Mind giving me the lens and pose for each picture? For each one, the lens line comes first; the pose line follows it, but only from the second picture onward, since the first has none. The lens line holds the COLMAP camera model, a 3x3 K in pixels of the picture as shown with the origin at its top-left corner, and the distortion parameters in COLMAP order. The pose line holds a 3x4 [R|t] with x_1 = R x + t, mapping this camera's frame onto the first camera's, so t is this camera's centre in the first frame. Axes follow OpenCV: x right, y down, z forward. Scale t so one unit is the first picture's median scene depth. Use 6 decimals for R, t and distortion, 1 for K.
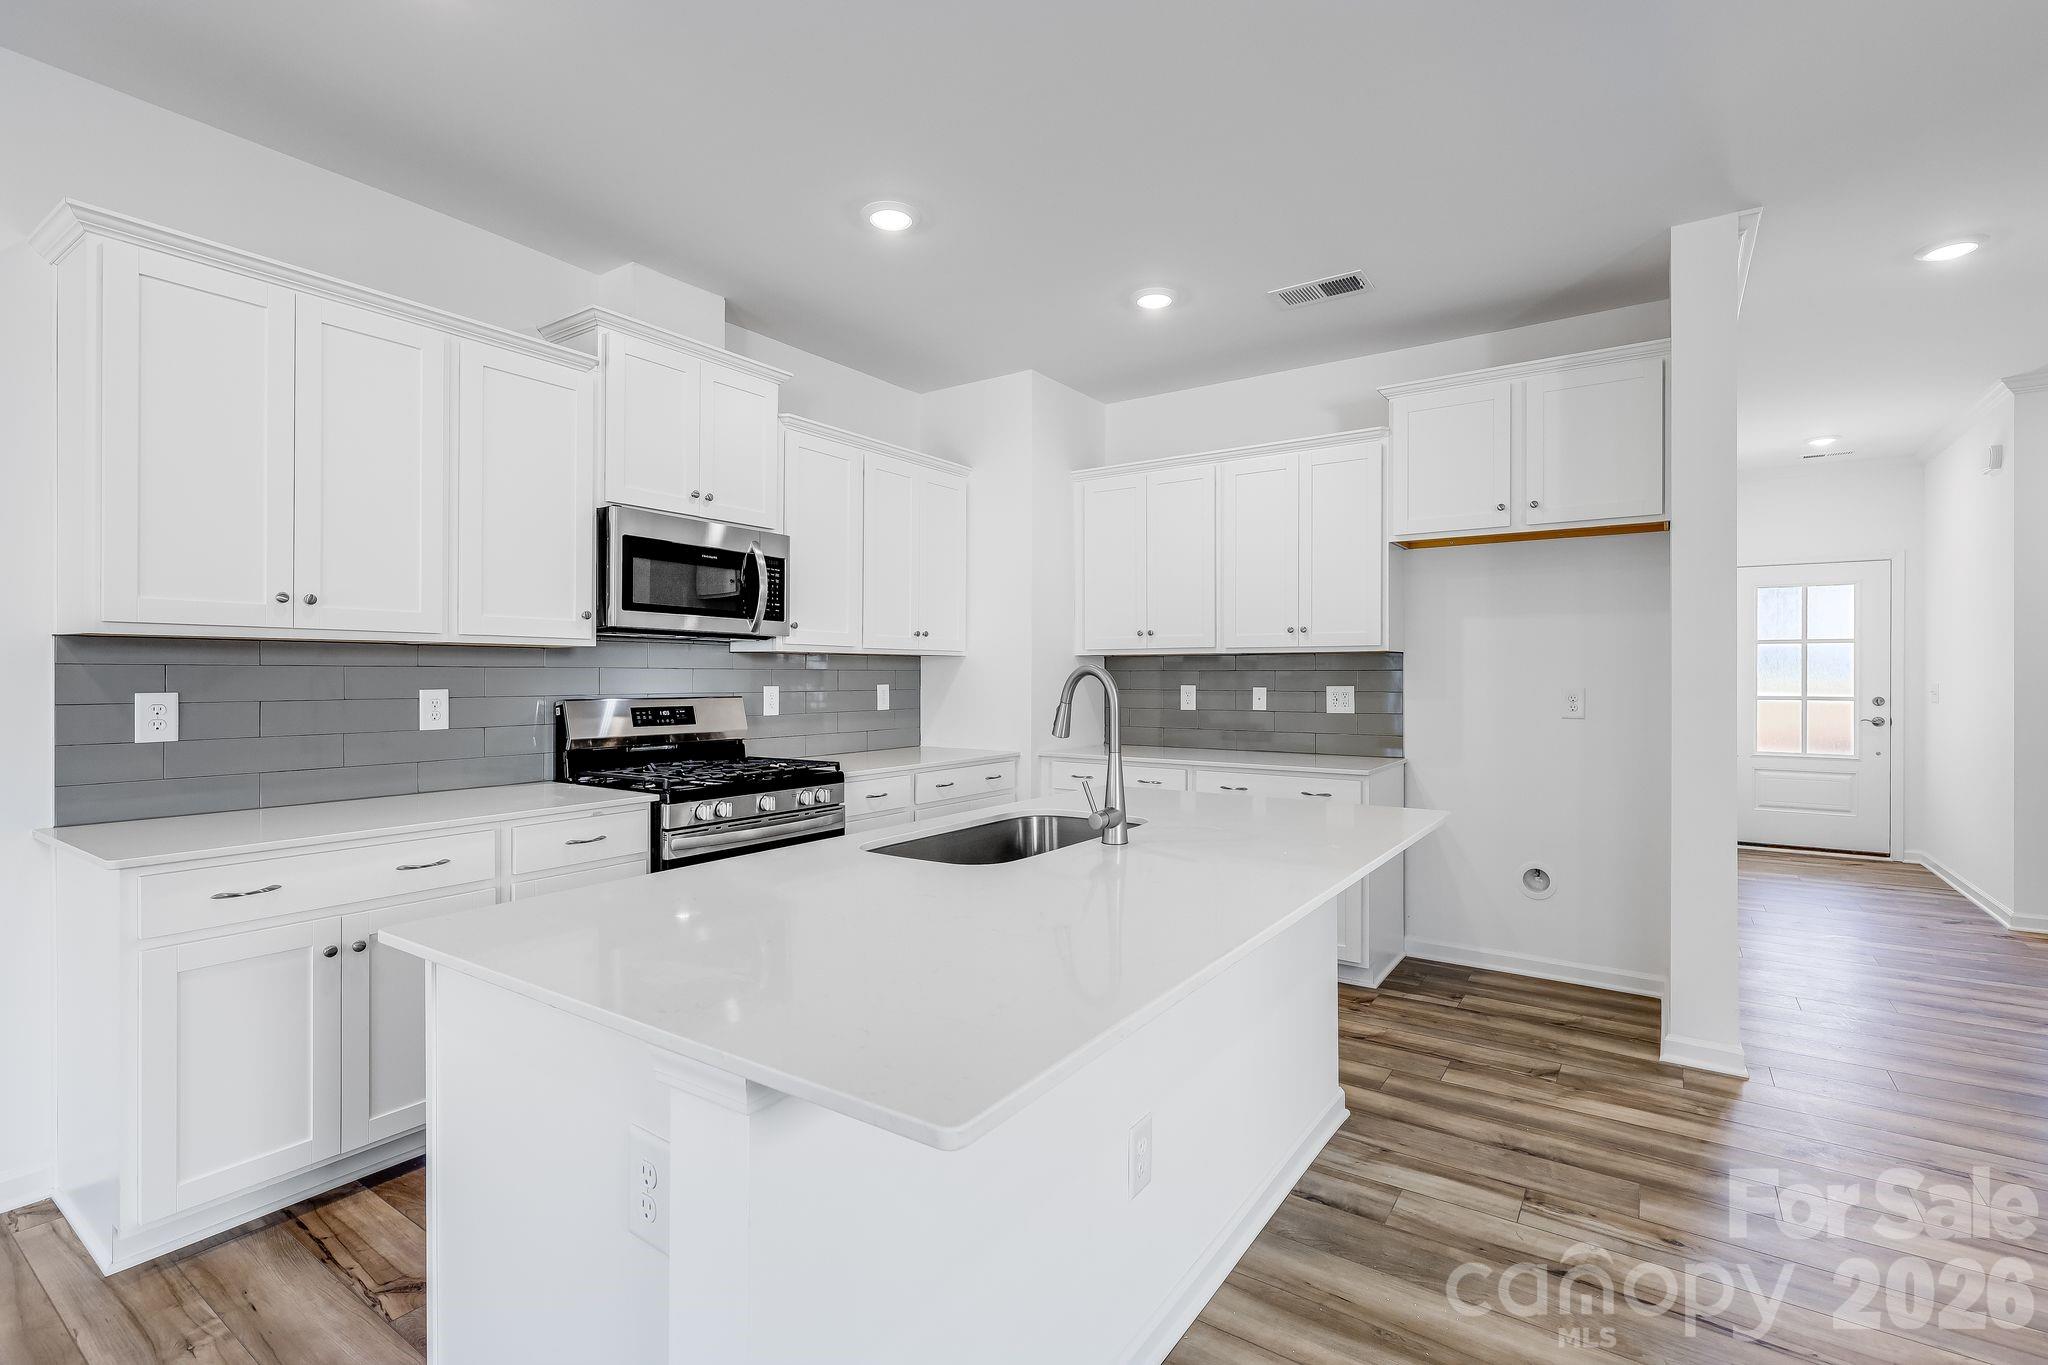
lens RADIAL K [[926.2, 0, 1027.4], [0, 926.2, 673.7], [0, 0, 1]] dist [0.000013, 0.000210]
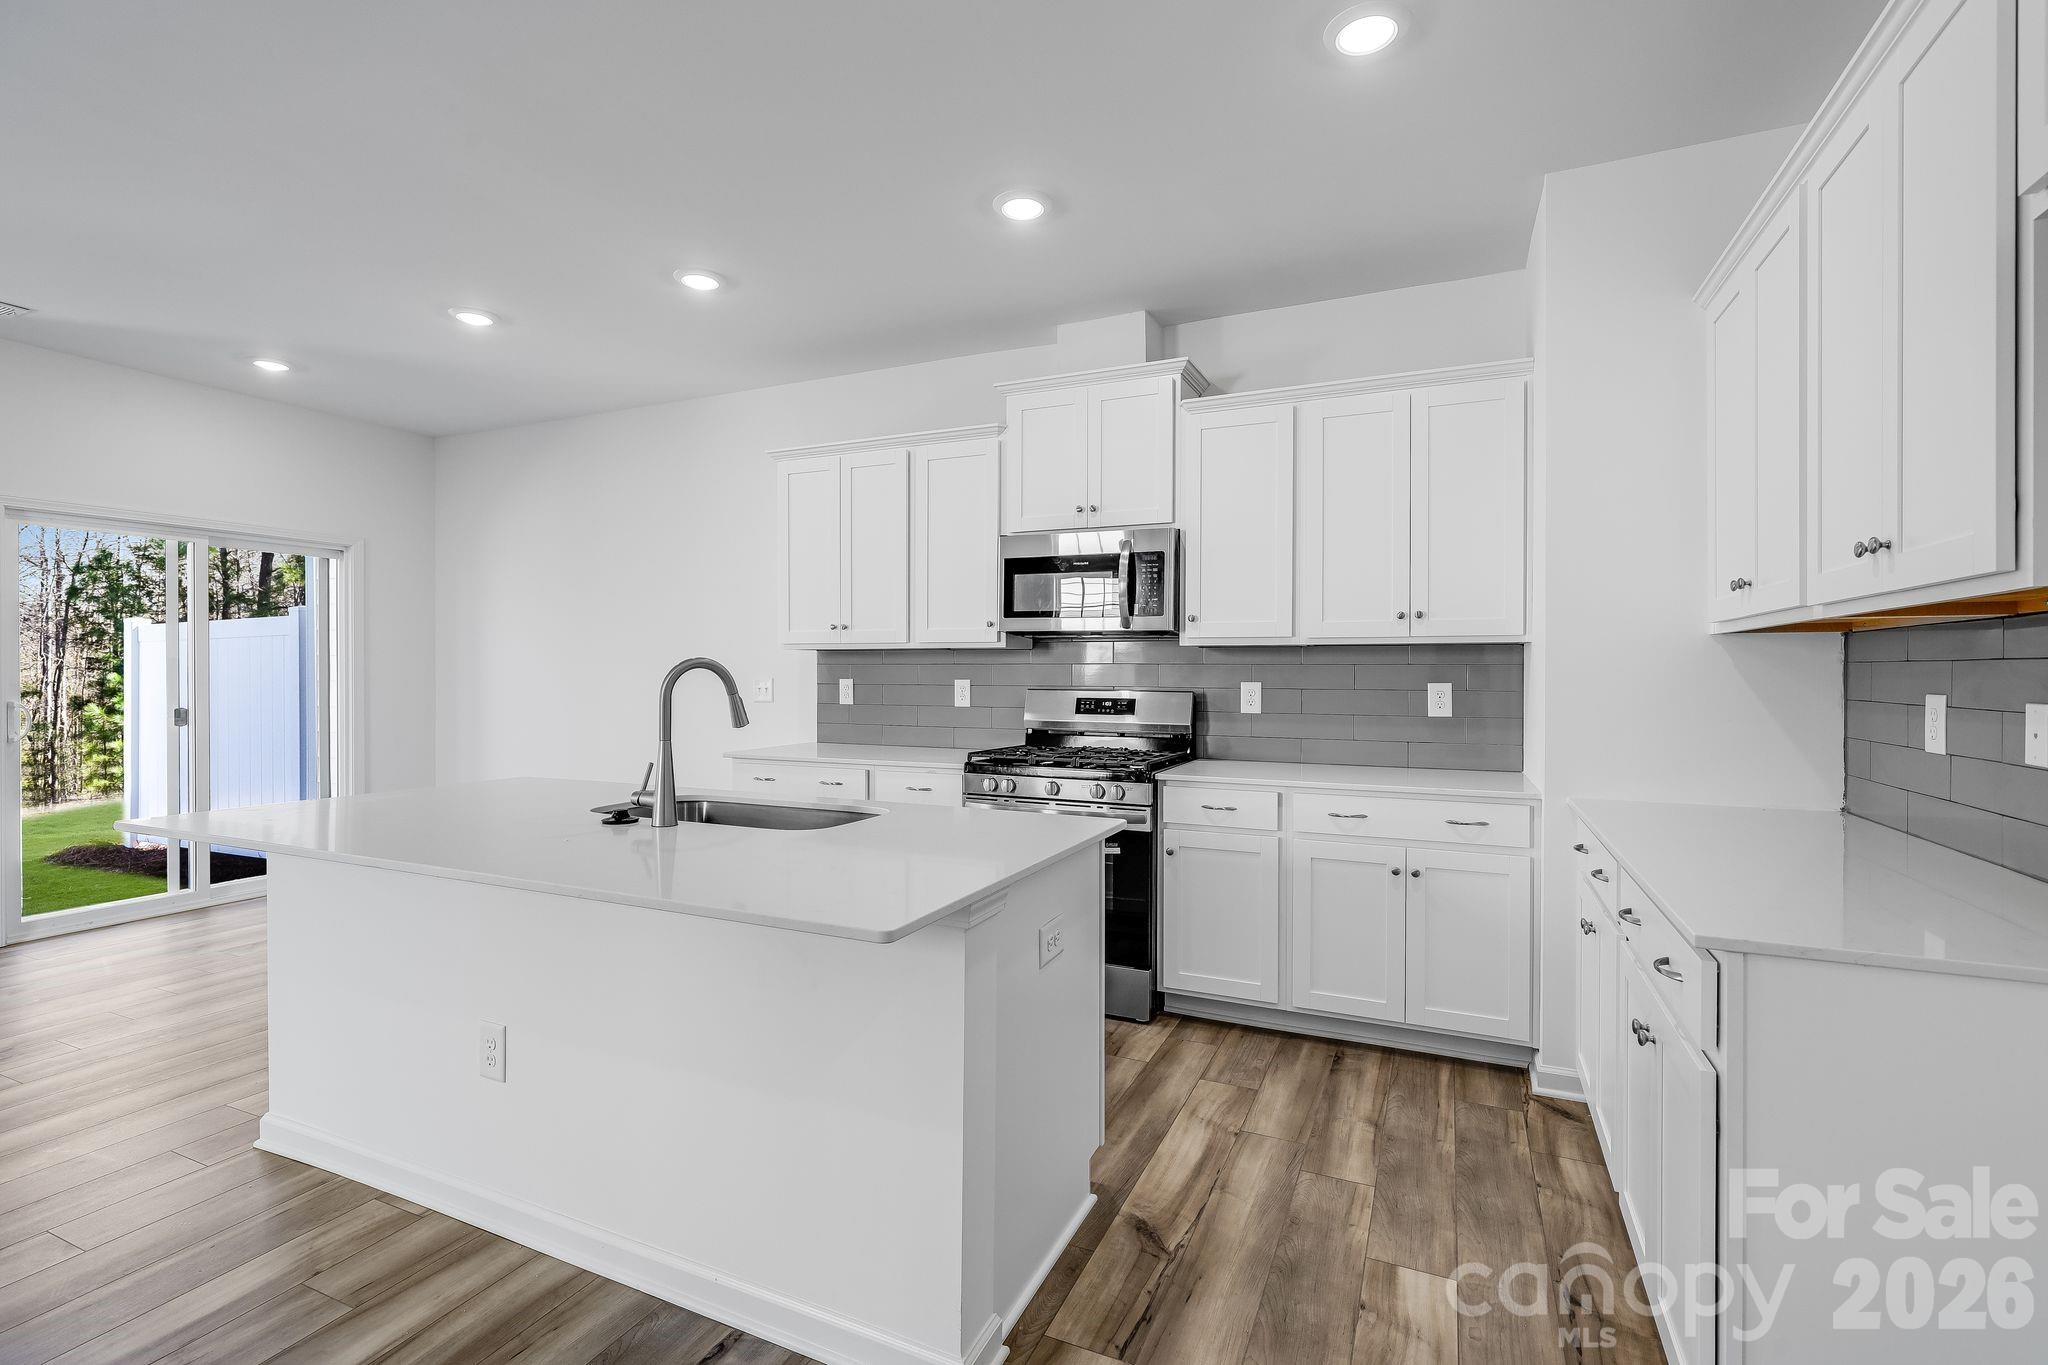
lens RADIAL K [[926.2, 0, 1027.4], [0, 926.2, 673.7], [0, 0, 1]] dist [0.000013, 0.000210]
pose [[0.175043, 0.005942, -0.984543, 0.816801], [0.001718, 0.999978, 0.006340, -0.001462], [0.984559, -0.002801, 0.175029, 0.823372]]
